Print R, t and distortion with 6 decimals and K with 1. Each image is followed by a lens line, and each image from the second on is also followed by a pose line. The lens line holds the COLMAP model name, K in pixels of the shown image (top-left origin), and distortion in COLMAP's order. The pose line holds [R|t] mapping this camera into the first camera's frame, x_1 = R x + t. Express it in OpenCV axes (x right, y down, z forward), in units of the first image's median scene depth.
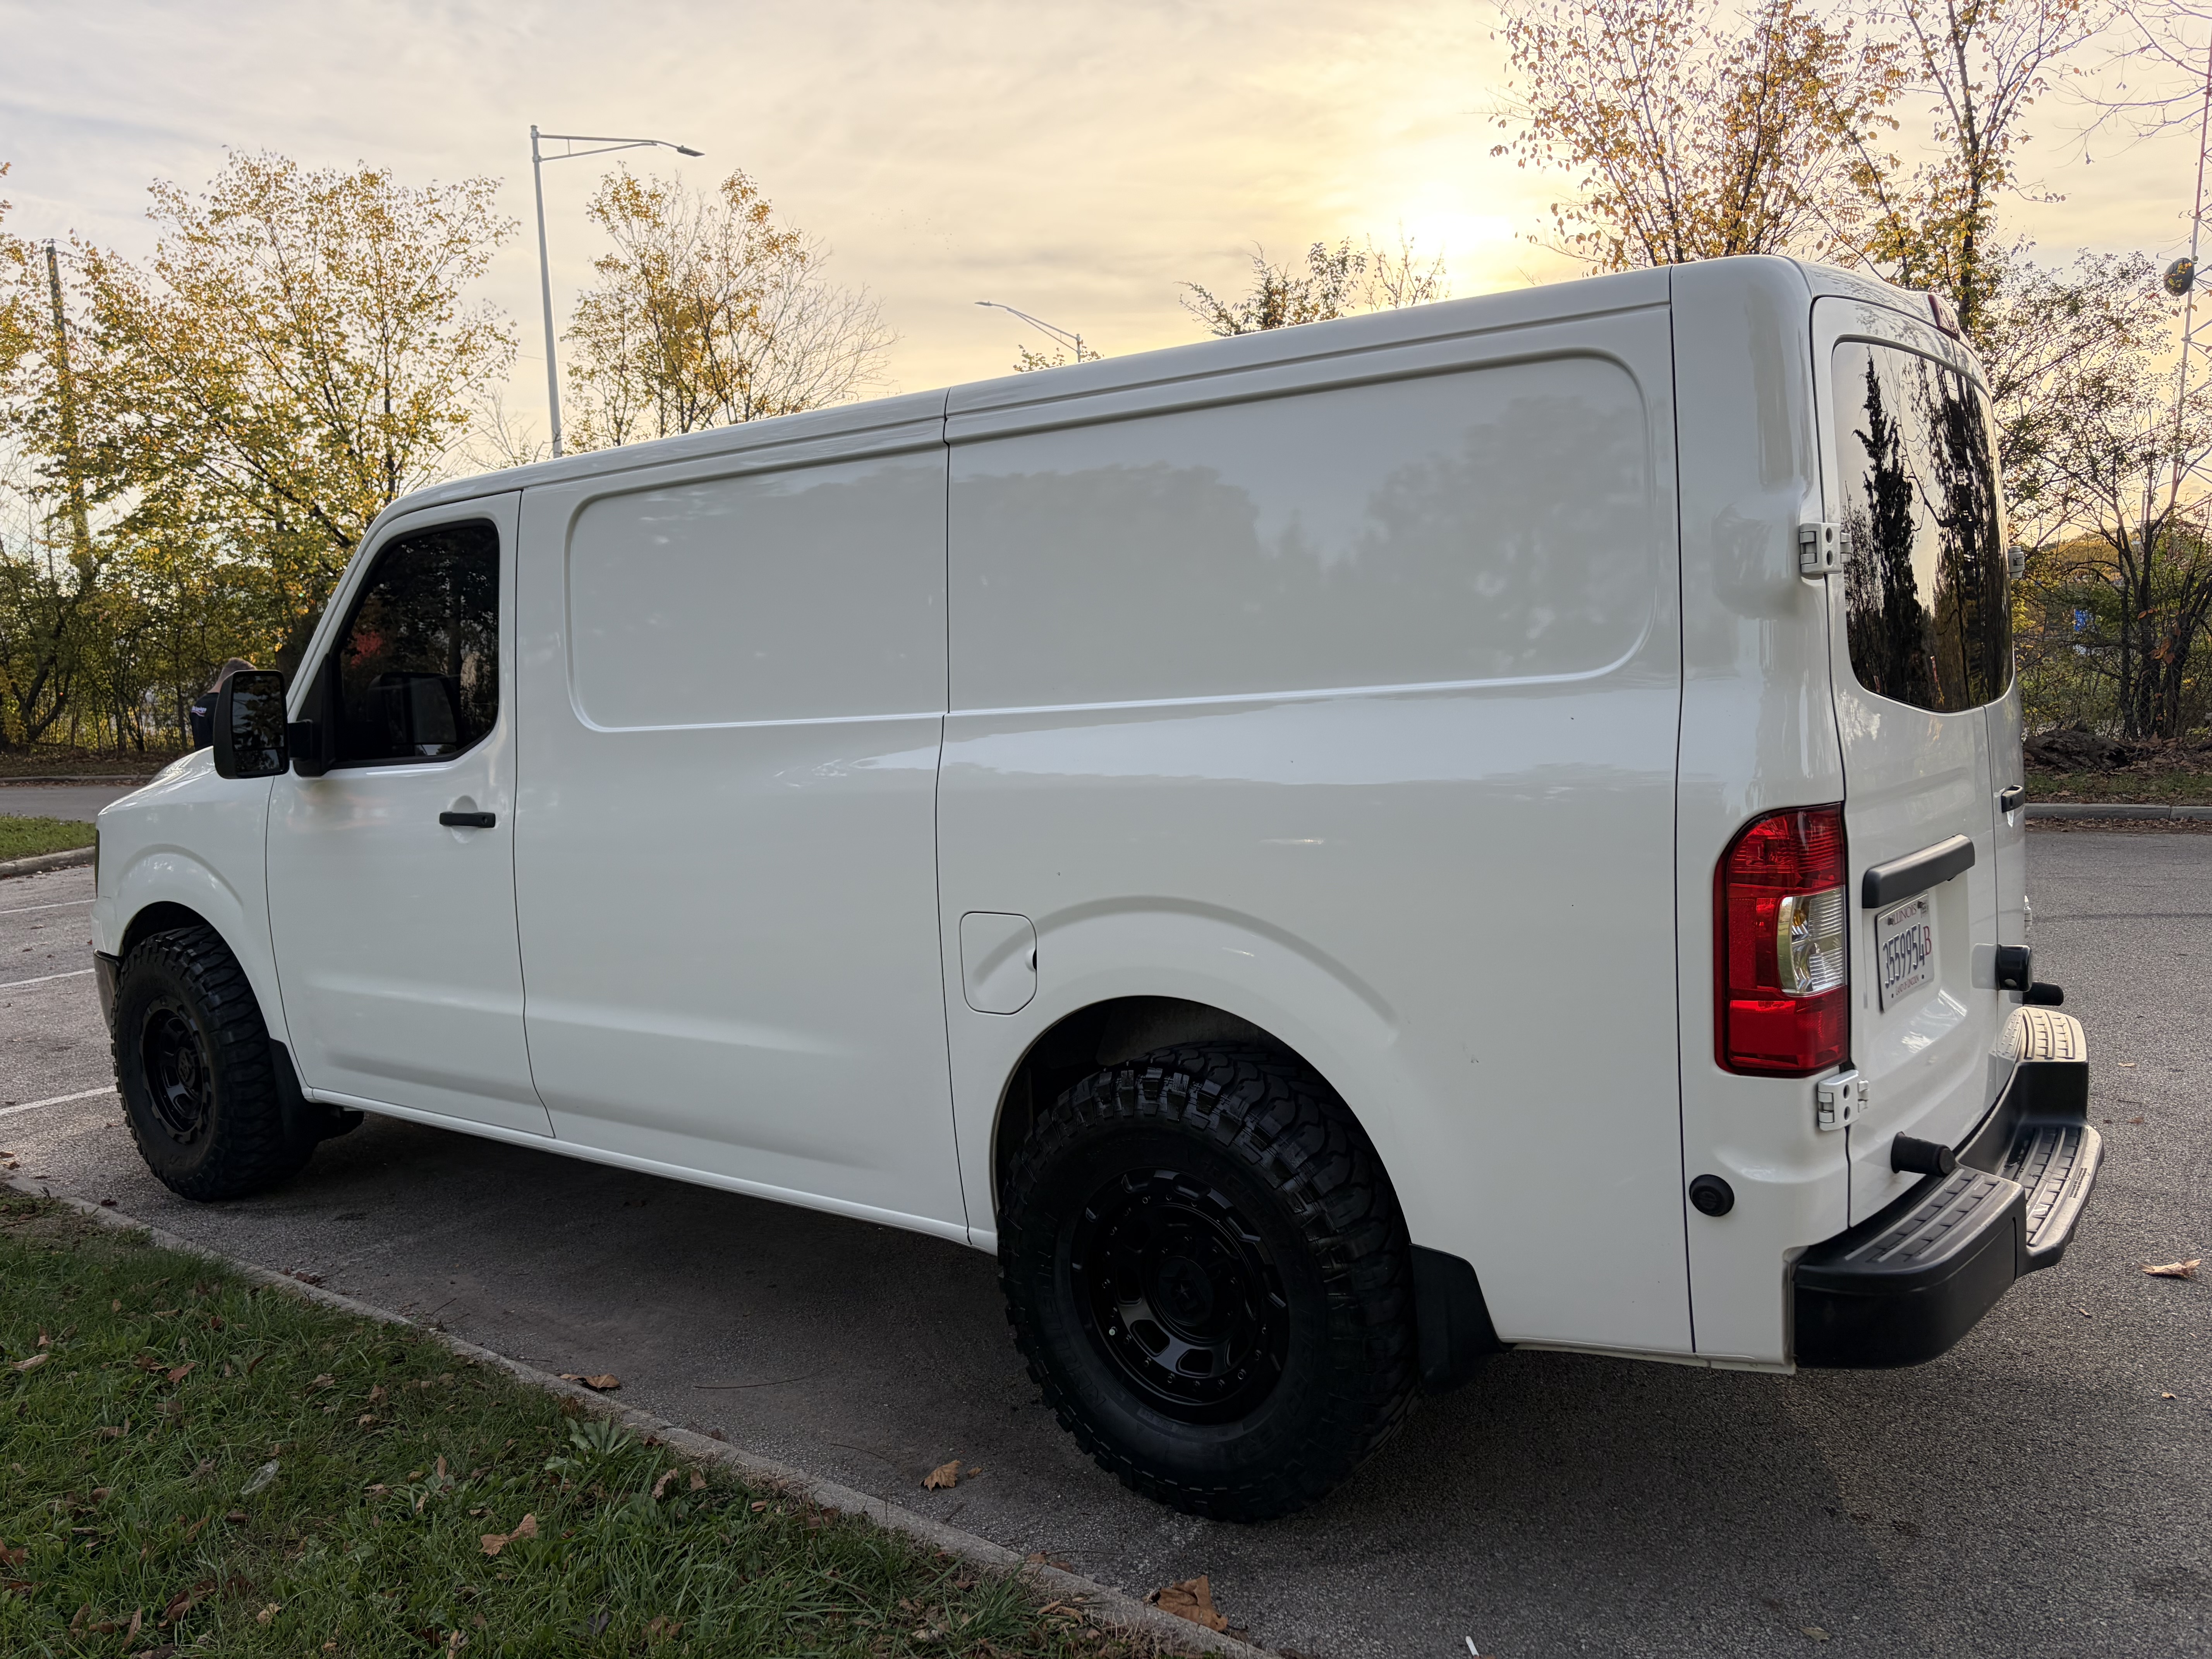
lens RADIAL K [[1665.4, 0, 1106.0], [0, 1665.4, 829.5], [0, 0, 1]] dist [0.157187, -0.185132]
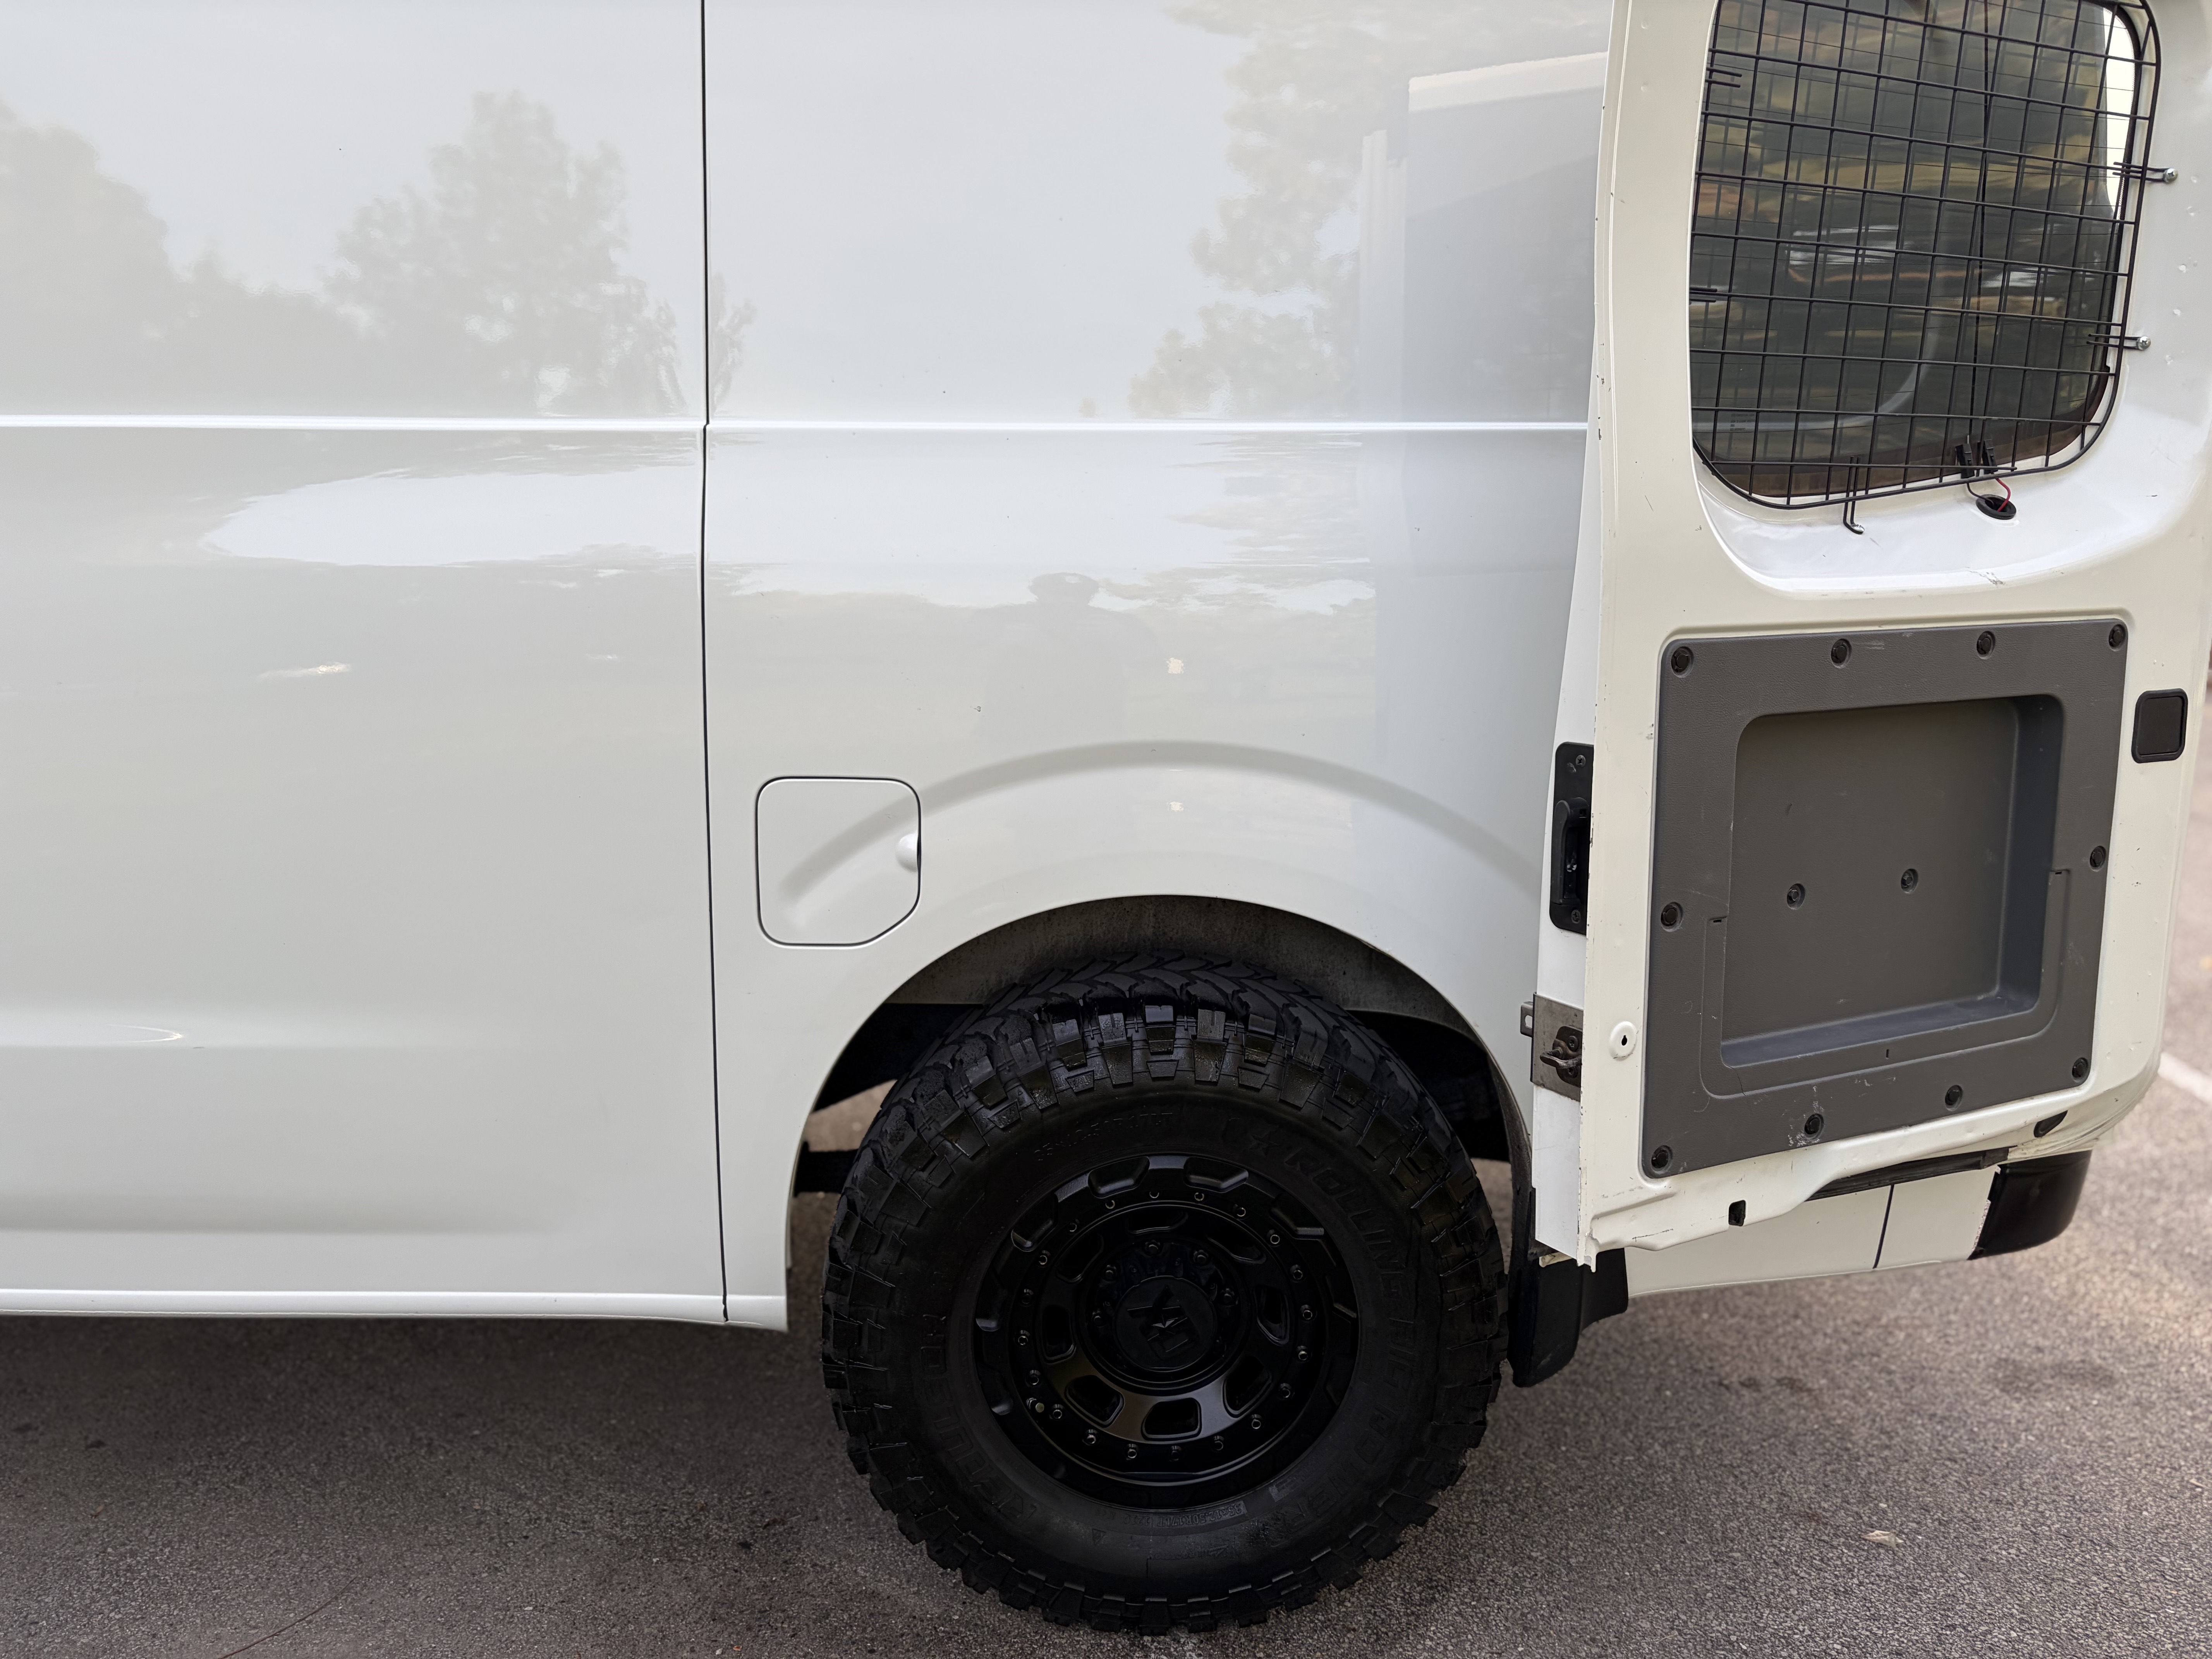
lens RADIAL K [[1665.4, 0, 1106.0], [0, 1665.4, 829.5], [0, 0, 1]] dist [0.157187, -0.185132]
pose [[0.789899, -0.061948, 0.610101, -0.360033], [-0.000872, 0.994770, 0.102135, 0.008096], [-0.613237, -0.081208, 0.785713, 0.484452]]
